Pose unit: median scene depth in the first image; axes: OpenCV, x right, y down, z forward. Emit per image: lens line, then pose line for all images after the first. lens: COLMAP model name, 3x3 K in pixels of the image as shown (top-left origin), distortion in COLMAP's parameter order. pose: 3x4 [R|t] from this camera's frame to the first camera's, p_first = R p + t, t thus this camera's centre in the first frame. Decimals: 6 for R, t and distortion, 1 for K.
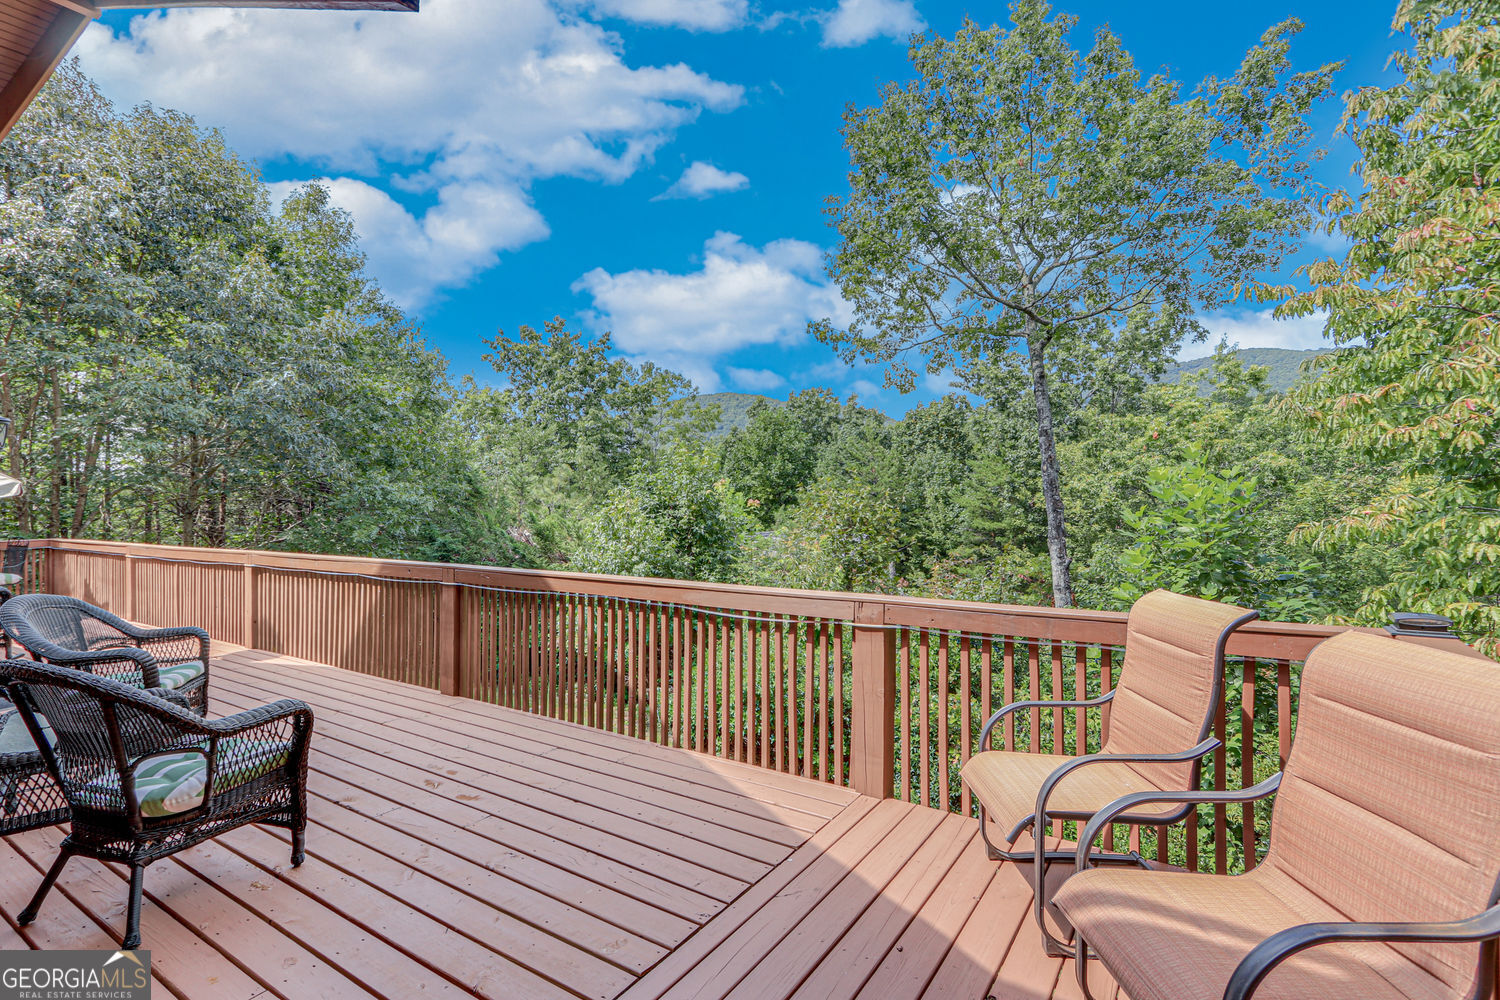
lens RADIAL K [[667.3, 0, 738.8], [0, 667.3, 508.6], [0, 0, 1]] dist [0.013406, -0.000356]
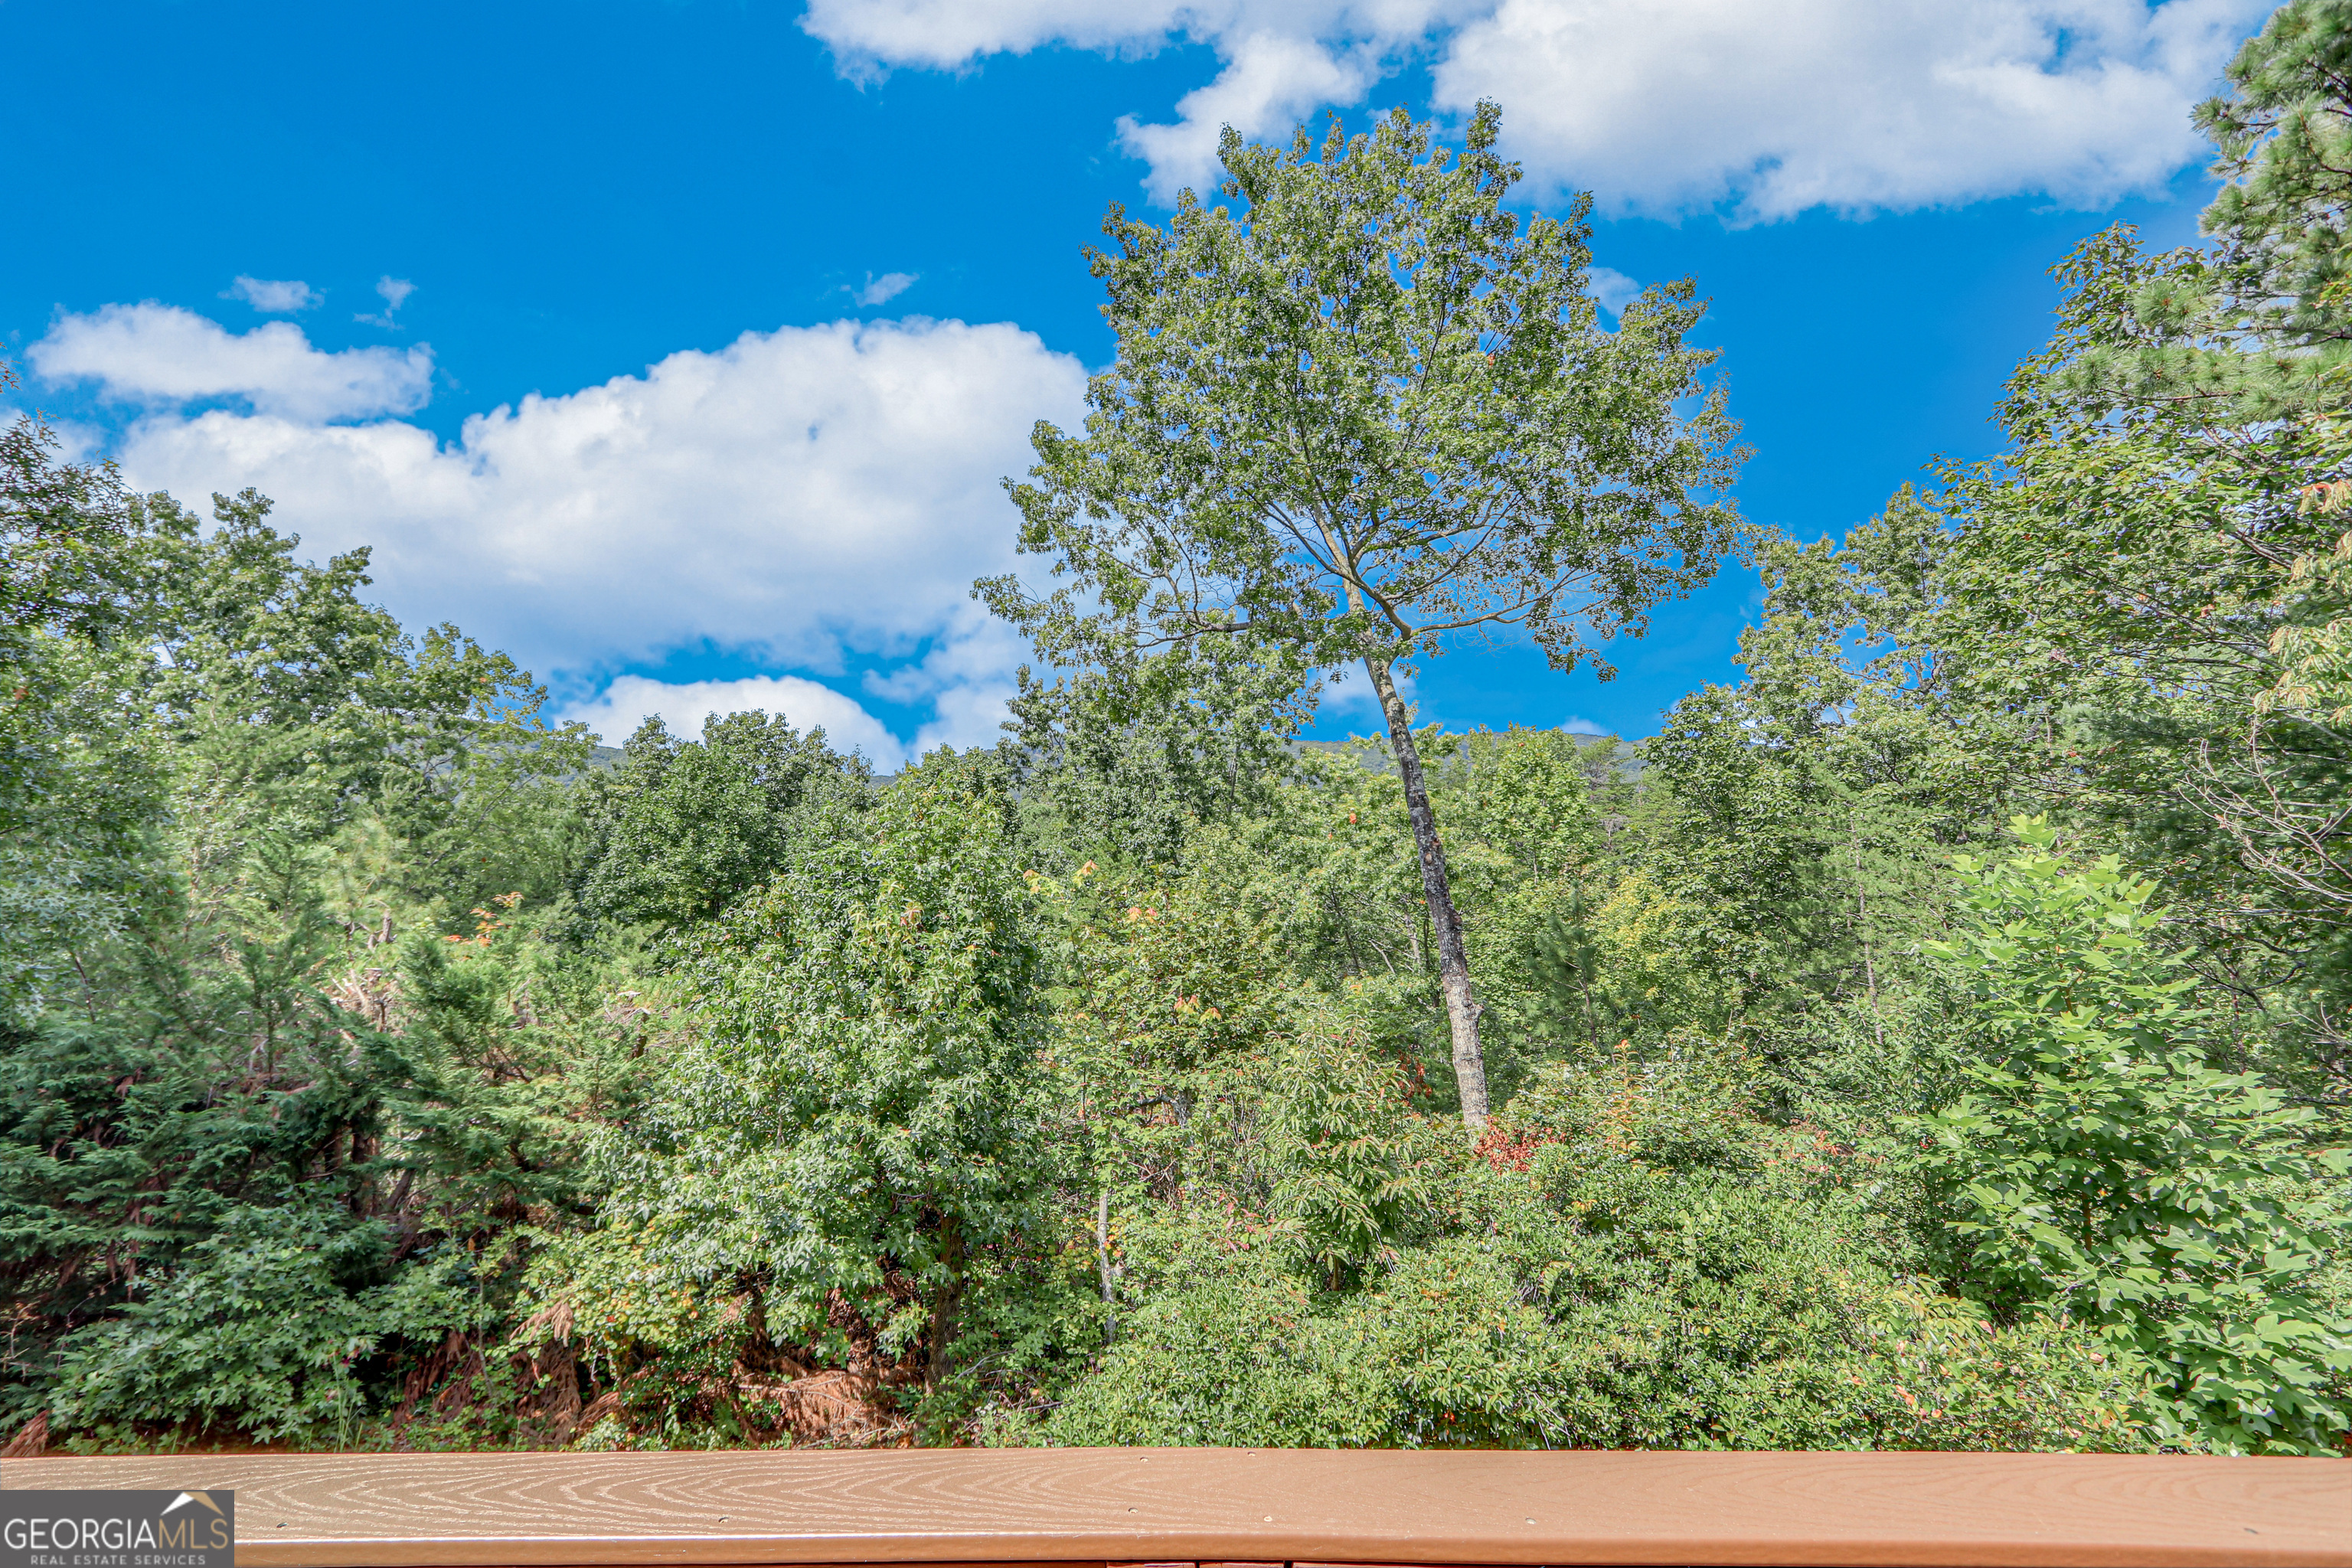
lens RADIAL K [[1071.0, 0, 1176.0], [0, 1071.0, 784.0], [0, 0, 1]] dist [0.000305, 0.000303]
pose [[0.858089, 0.062865, 0.509639, -0.272535], [0.004244, 0.991576, -0.129459, -0.002030], [-0.513484, 0.113250, 0.850593, 0.297789]]
